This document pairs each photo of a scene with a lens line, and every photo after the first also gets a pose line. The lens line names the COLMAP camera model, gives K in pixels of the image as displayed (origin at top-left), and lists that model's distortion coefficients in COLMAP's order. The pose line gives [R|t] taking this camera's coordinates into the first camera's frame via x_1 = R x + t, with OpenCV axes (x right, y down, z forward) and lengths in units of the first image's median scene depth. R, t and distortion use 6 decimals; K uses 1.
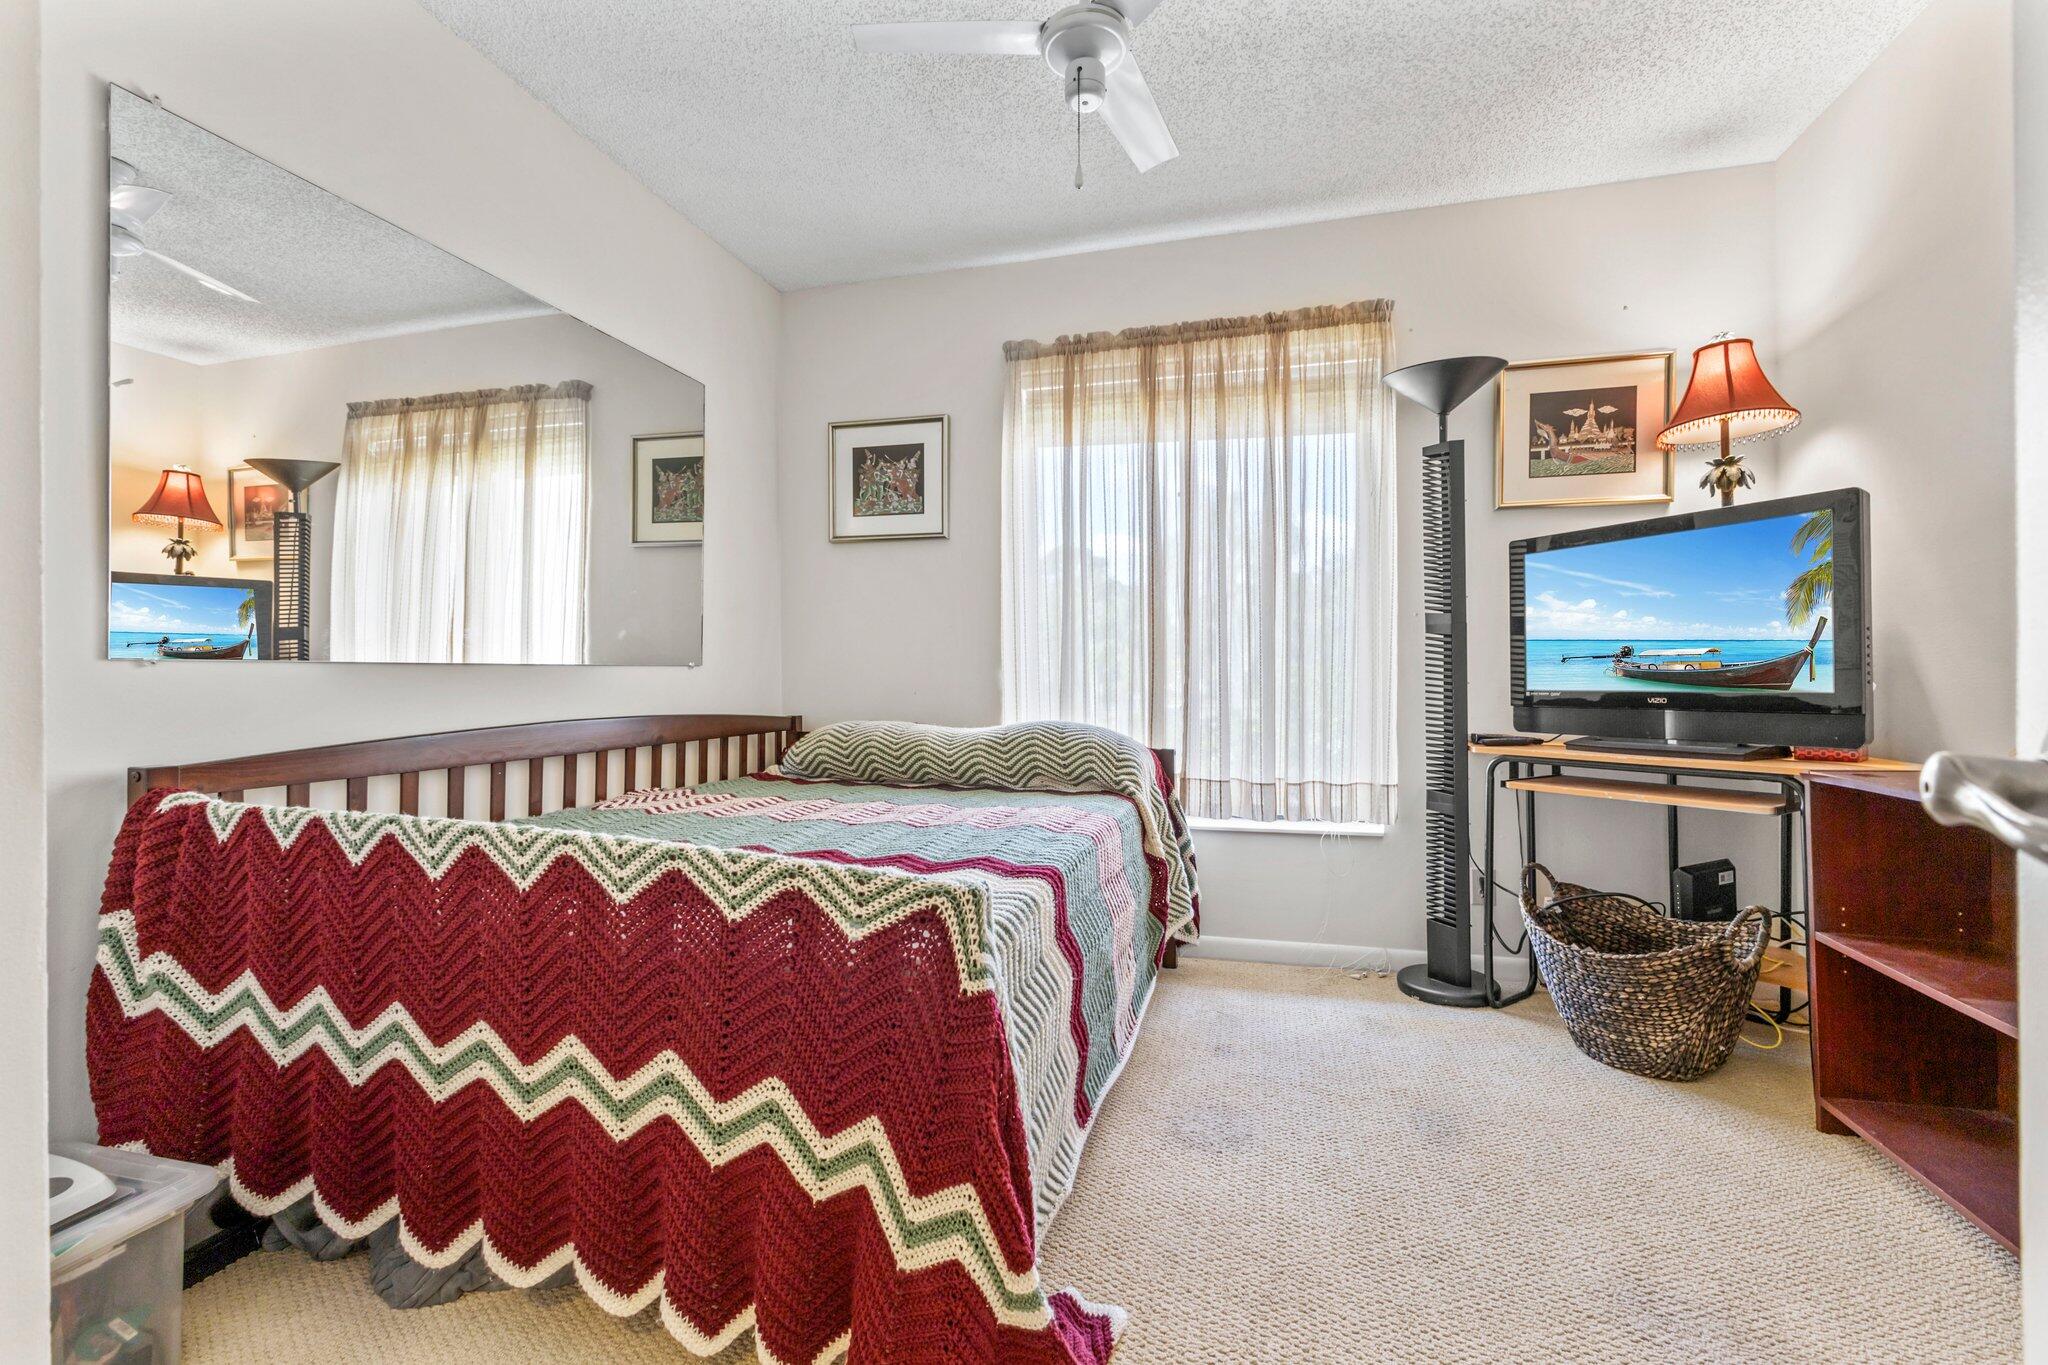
lens RADIAL K [[892.0, 0, 1042.4], [0, 892.0, 688.9], [0, 0, 1]] dist [0.015869, -0.000481]
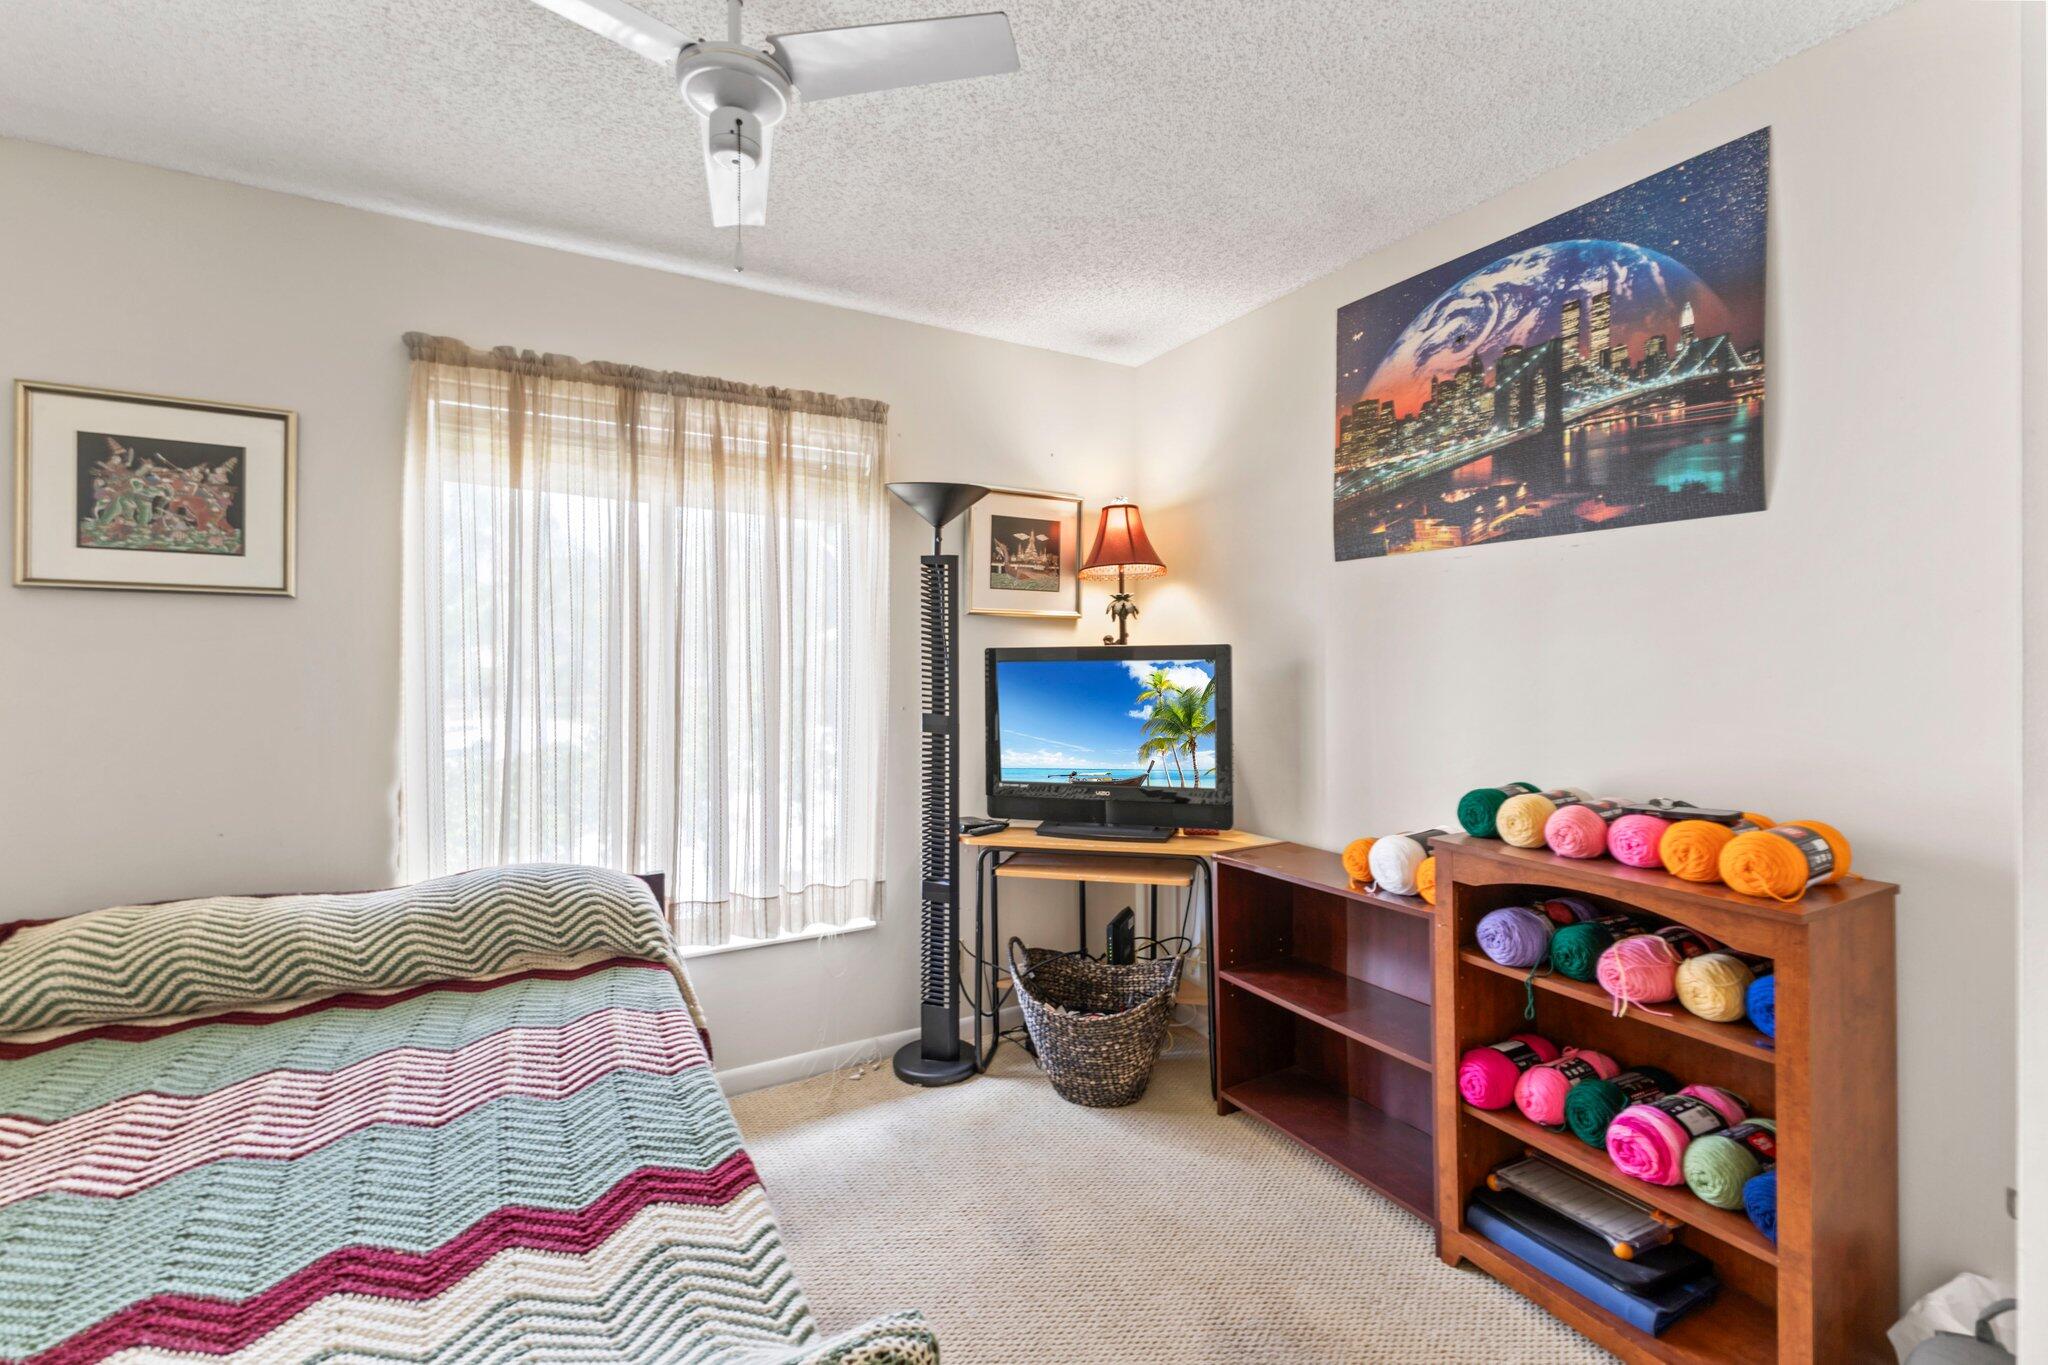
lens RADIAL K [[892.0, 0, 1044.4], [0, 892.0, 682.0], [0, 0, 1]] dist [0.015869, -0.000481]
pose [[0.716774, -0.000744, 0.697305, -0.189261], [-0.000216, 0.999999, 0.001288, -0.116234], [-0.697305, -0.001074, 0.716773, 0.142907]]
